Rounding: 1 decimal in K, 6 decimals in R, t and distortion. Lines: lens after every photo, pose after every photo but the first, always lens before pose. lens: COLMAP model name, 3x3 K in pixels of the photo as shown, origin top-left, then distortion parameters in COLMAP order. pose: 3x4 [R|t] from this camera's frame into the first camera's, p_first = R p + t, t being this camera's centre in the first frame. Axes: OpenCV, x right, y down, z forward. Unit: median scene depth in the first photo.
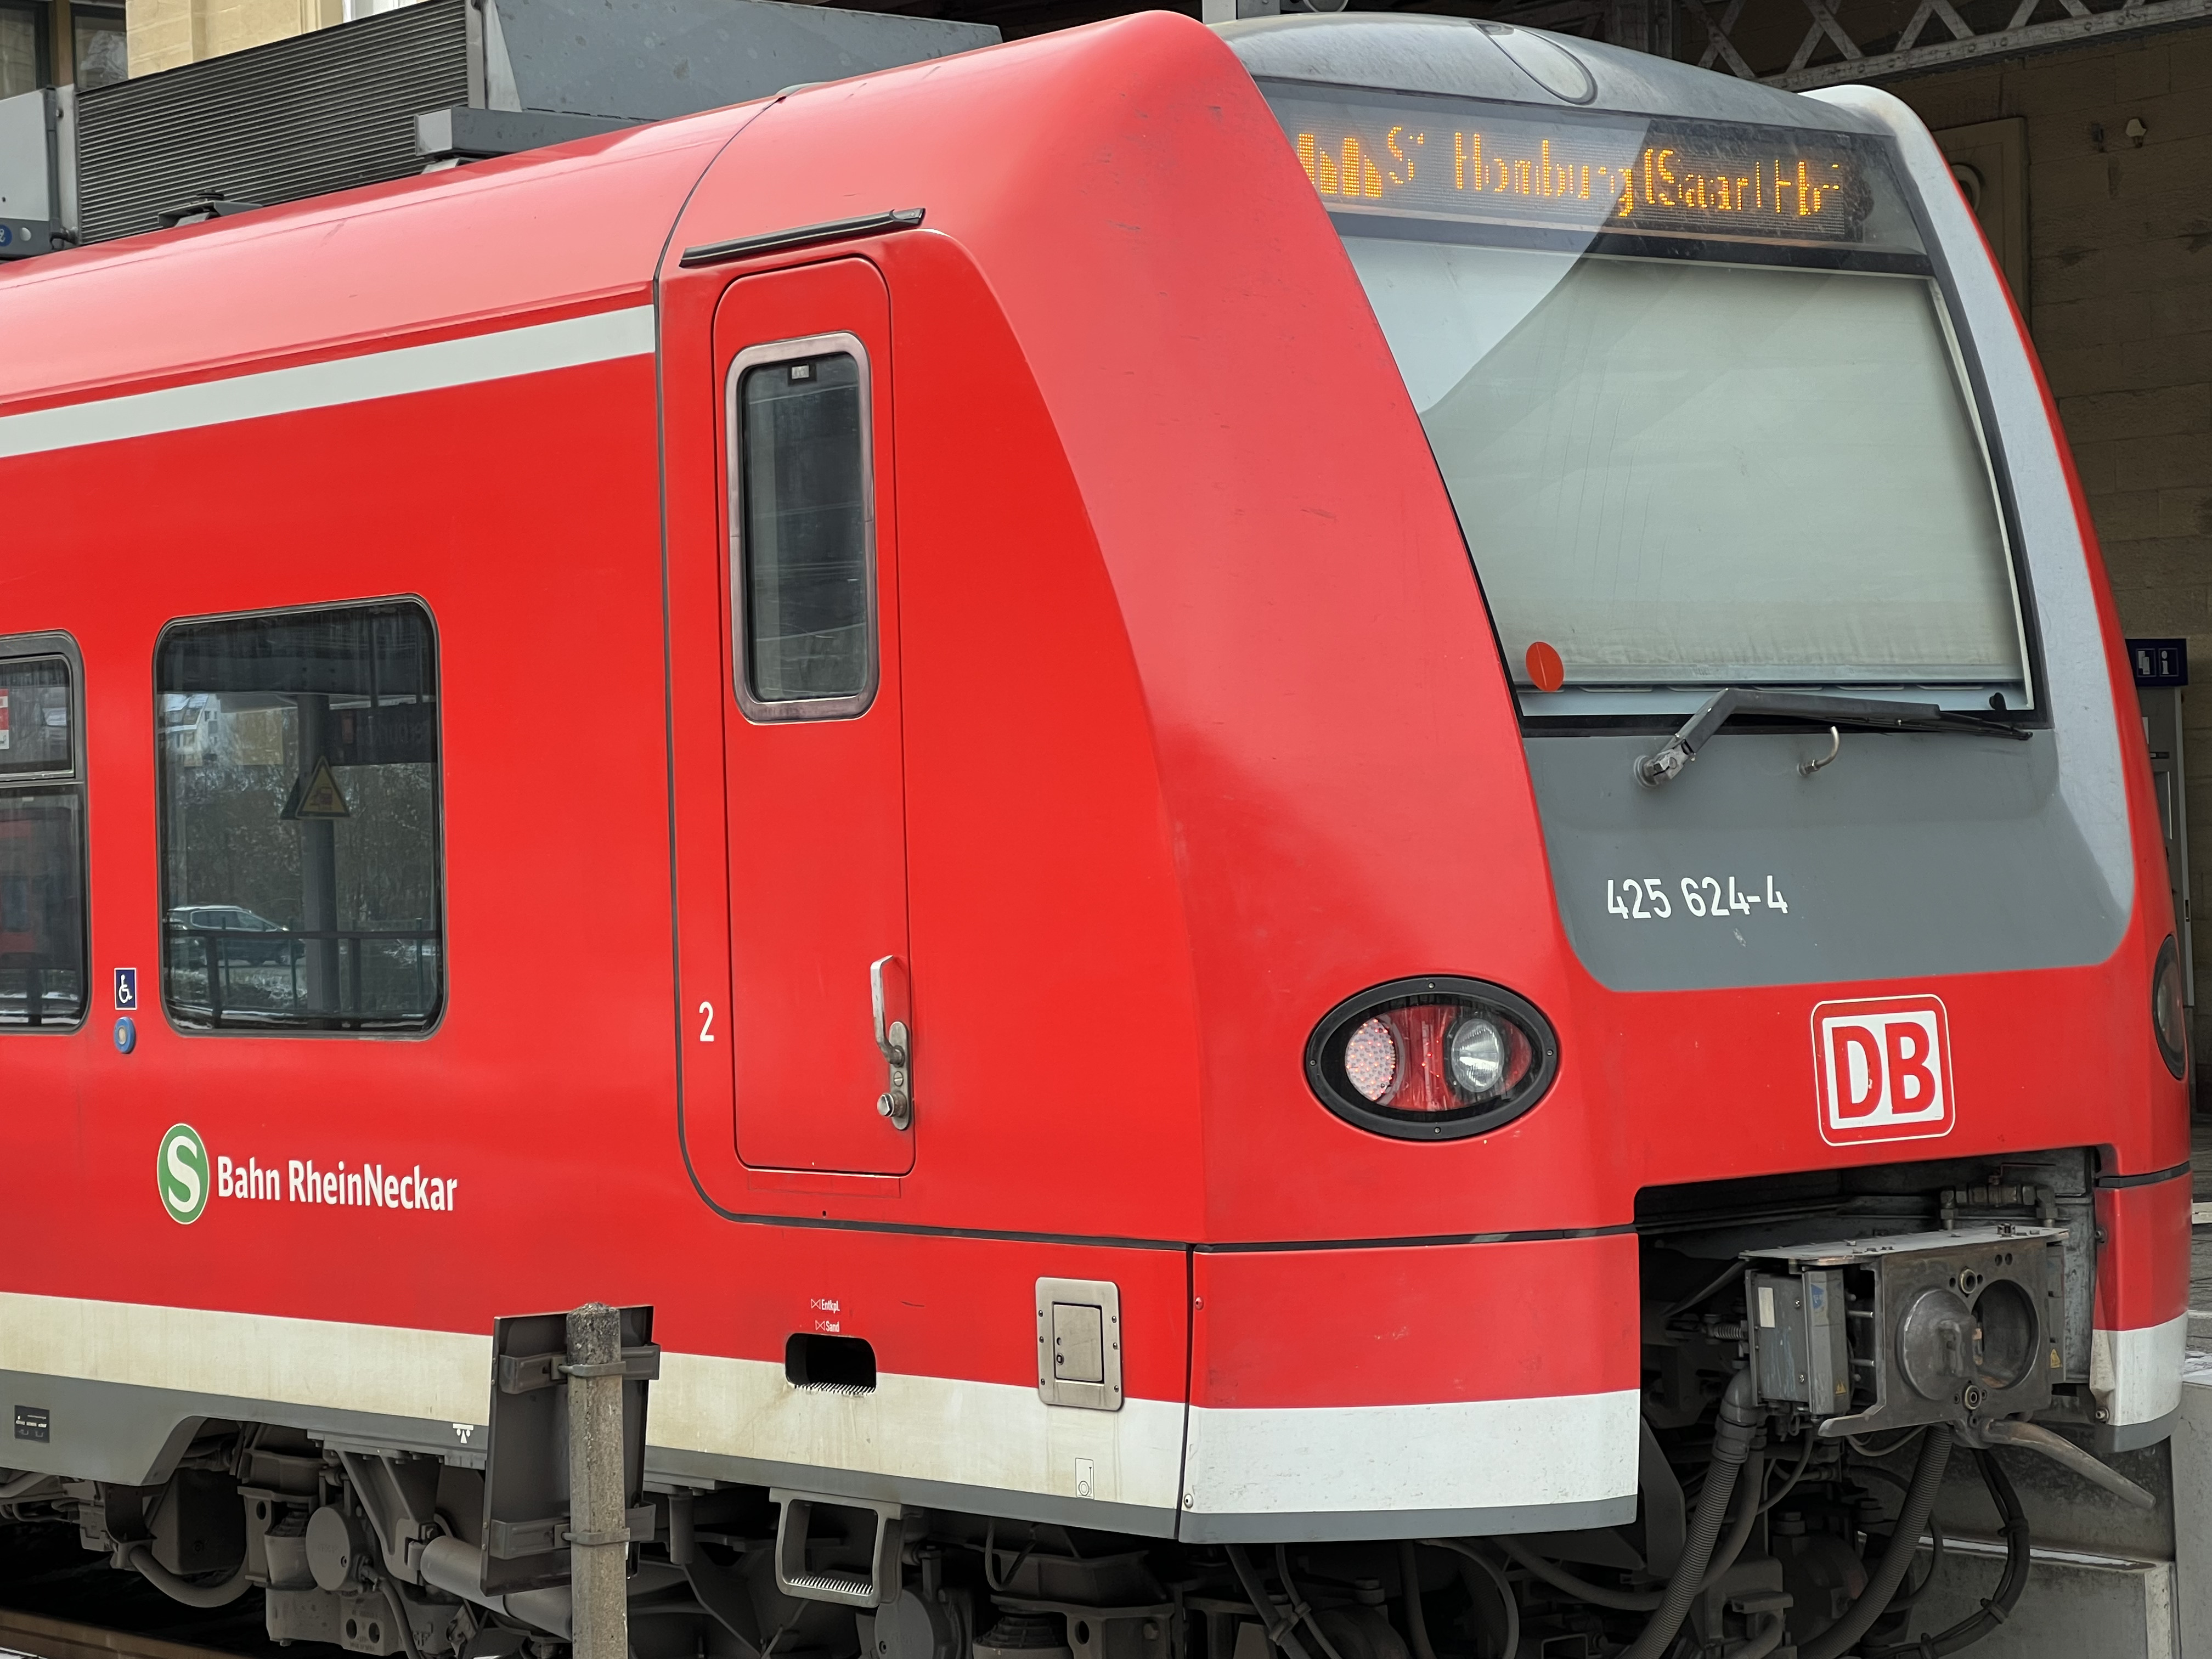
lens RADIAL K [[5086.5, 0, 1106.0], [0, 5086.5, 829.5], [0, 0, 1]] dist [0.264236, -0.008972]
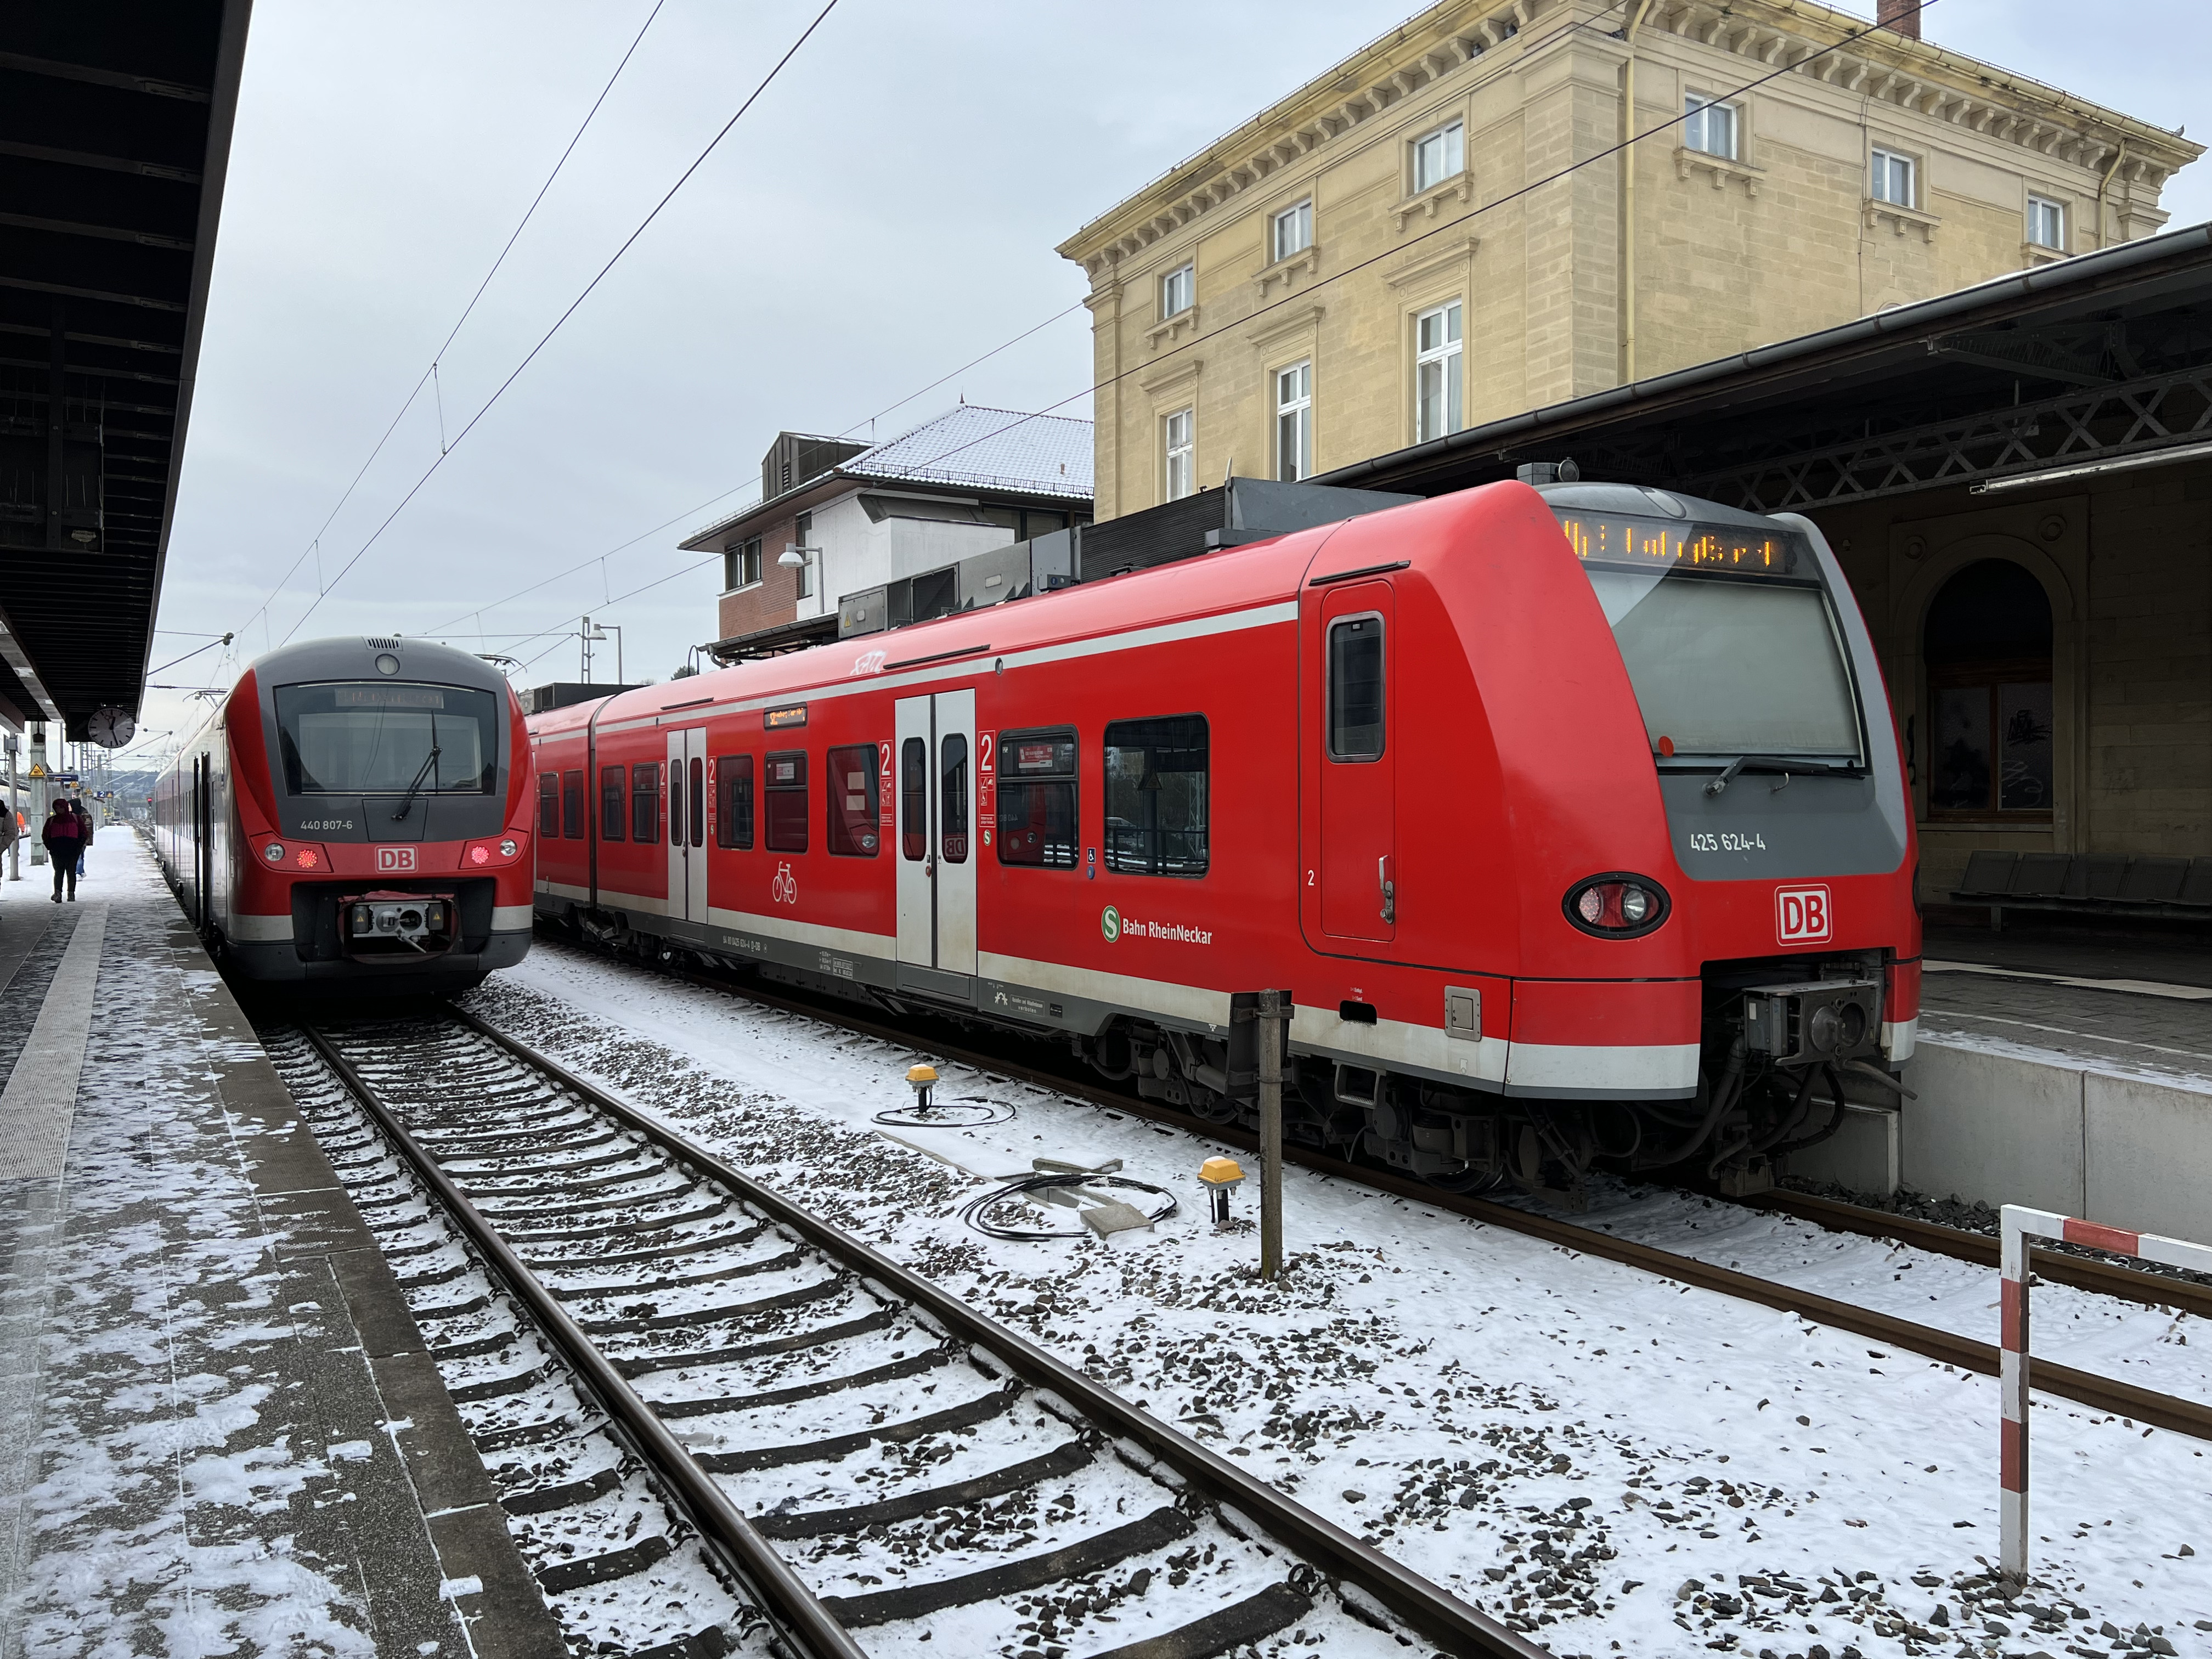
lens RADIAL K [[1712.3, 0, 1090.2], [0, 1712.3, 825.6], [0, 0, 1]] dist [0.054078, -0.062578]
pose [[0.982837, 0.026402, -0.182578, -0.031707], [-0.022794, 0.999502, 0.021830, -0.005341], [0.183063, -0.017294, 0.982949, 0.131130]]
